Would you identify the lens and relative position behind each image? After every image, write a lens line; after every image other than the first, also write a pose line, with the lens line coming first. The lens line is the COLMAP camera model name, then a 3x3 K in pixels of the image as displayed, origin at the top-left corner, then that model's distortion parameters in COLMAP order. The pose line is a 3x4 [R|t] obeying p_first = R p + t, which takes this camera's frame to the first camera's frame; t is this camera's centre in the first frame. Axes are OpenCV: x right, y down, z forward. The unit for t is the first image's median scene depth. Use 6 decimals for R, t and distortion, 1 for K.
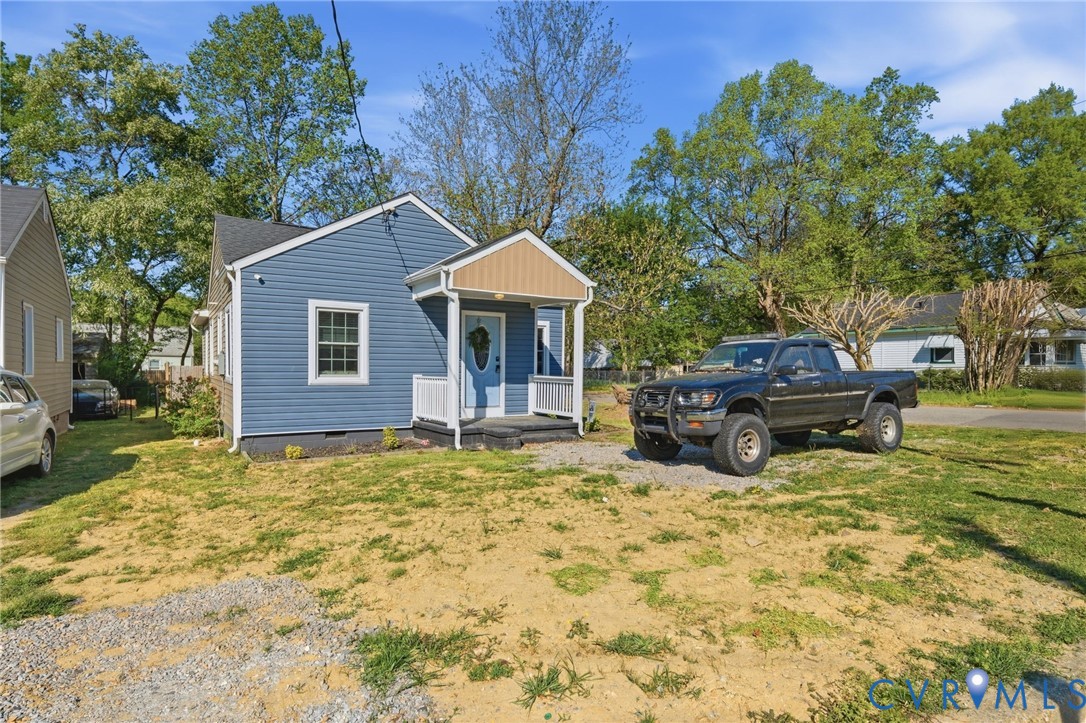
lens RADIAL K [[568.3, 0, 540.2], [0, 568.3, 378.1], [0, 0, 1]] dist [-0.001040, 0.001629]
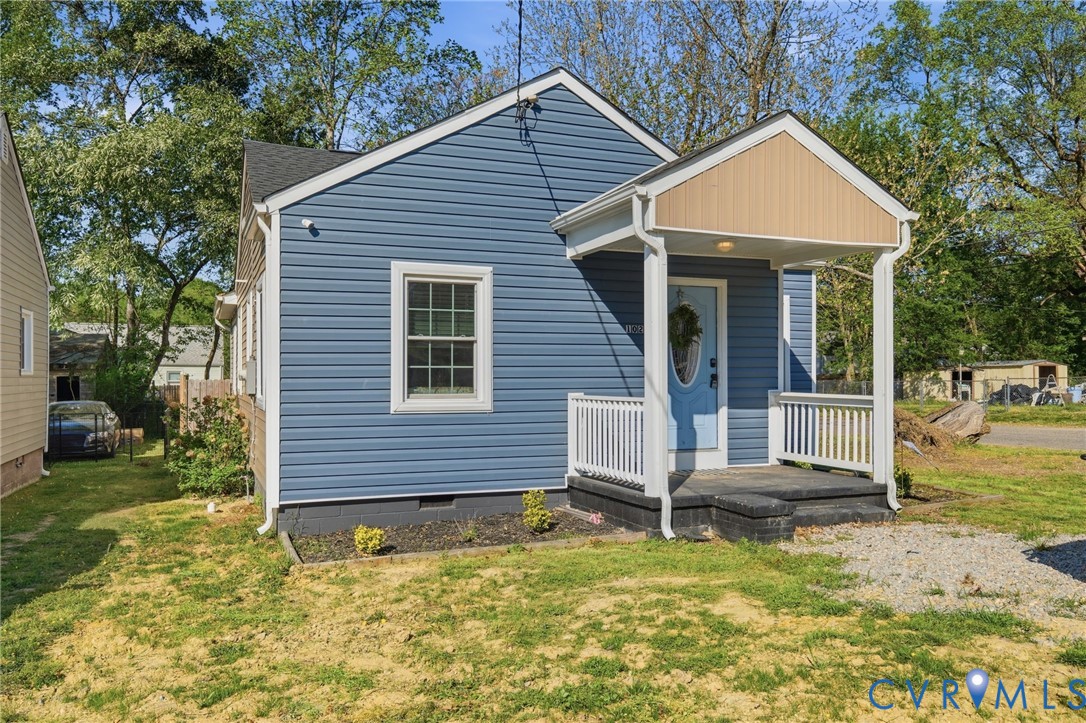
lens RADIAL K [[816.1, 0, 543.0], [0, 816.1, 361.5], [0, 0, 1]] dist [-0.001345, -0.007289]
pose [[0.984197, -0.012810, -0.176611, -0.099745], [0.006089, 0.999238, -0.038544, -0.005773], [0.176971, 0.036859, 0.983526, 0.197971]]
